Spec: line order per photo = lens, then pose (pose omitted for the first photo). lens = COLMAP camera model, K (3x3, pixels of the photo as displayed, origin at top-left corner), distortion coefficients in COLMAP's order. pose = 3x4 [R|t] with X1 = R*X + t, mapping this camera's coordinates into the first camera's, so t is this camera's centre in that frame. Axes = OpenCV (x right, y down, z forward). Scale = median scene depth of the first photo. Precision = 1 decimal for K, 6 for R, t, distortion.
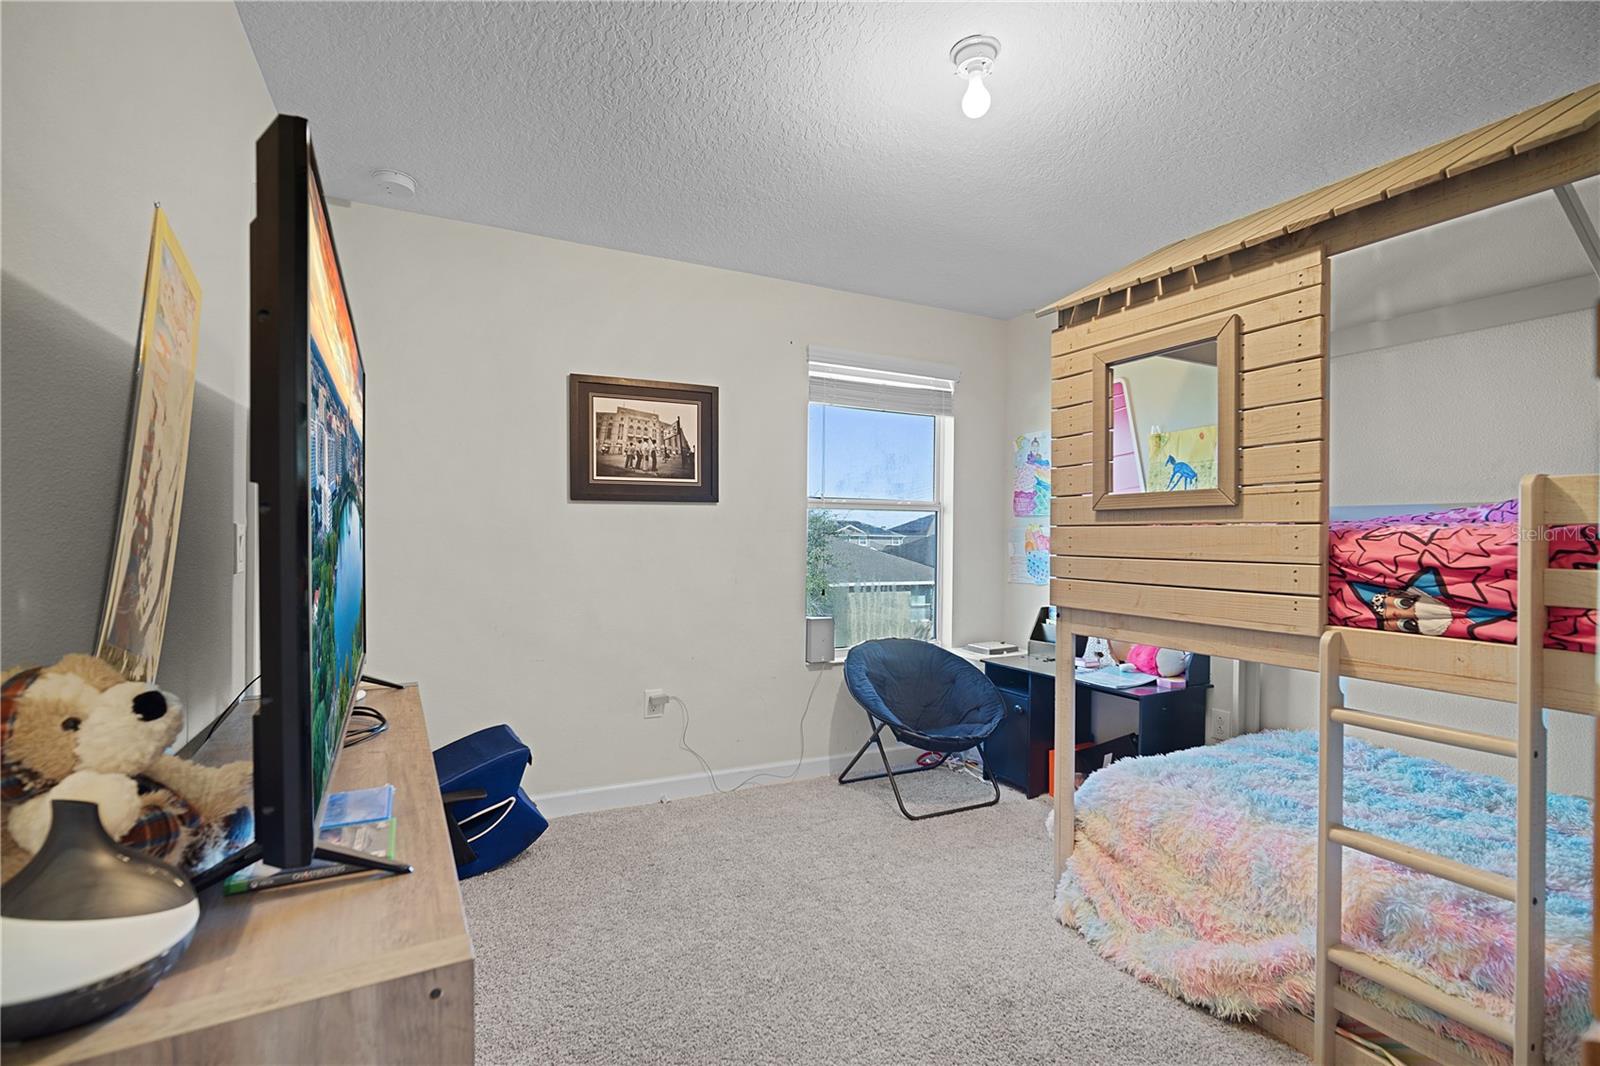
lens RADIAL K [[715.6, 0, 792.6], [0, 715.6, 536.8], [0, 0, 1]] dist [-0.007947, 0.000212]
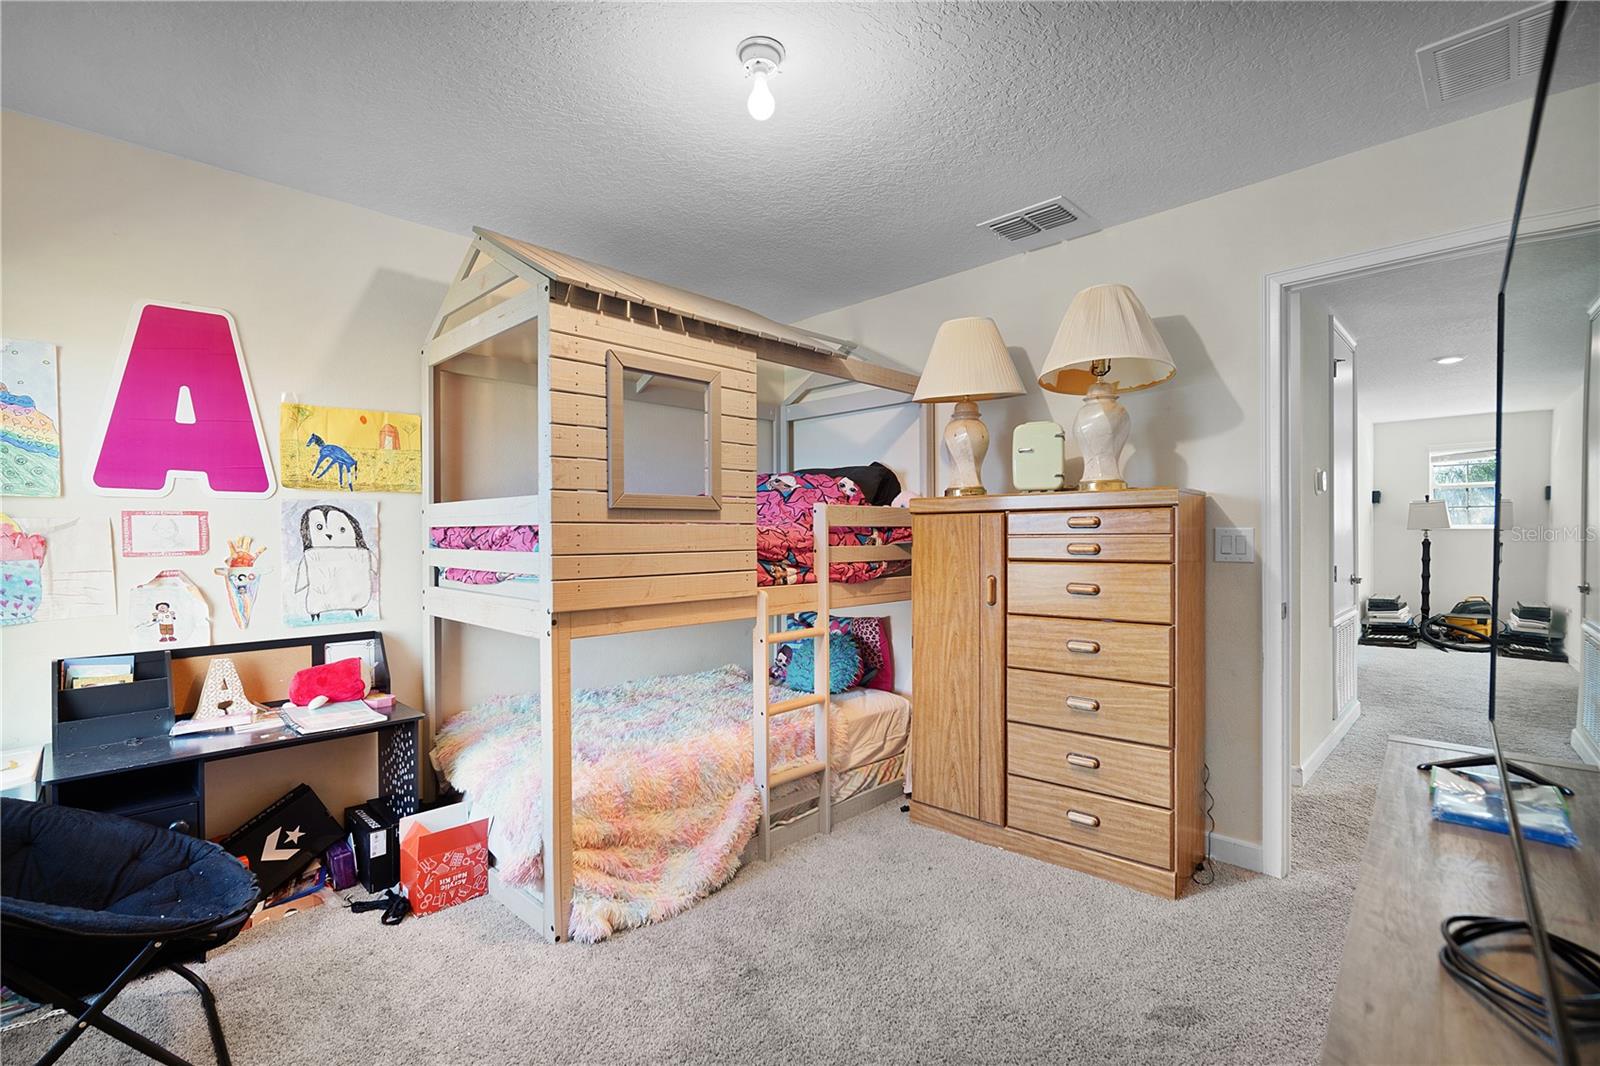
lens RADIAL K [[715.6, 0, 792.6], [0, 715.6, 536.8], [0, 0, 1]] dist [-0.007947, 0.000212]
pose [[-0.307497, -0.012802, 0.951463, -0.730467], [0.002418, 0.999896, 0.014235, -0.011988], [-0.951546, 0.006677, -0.307434, 1.273607]]
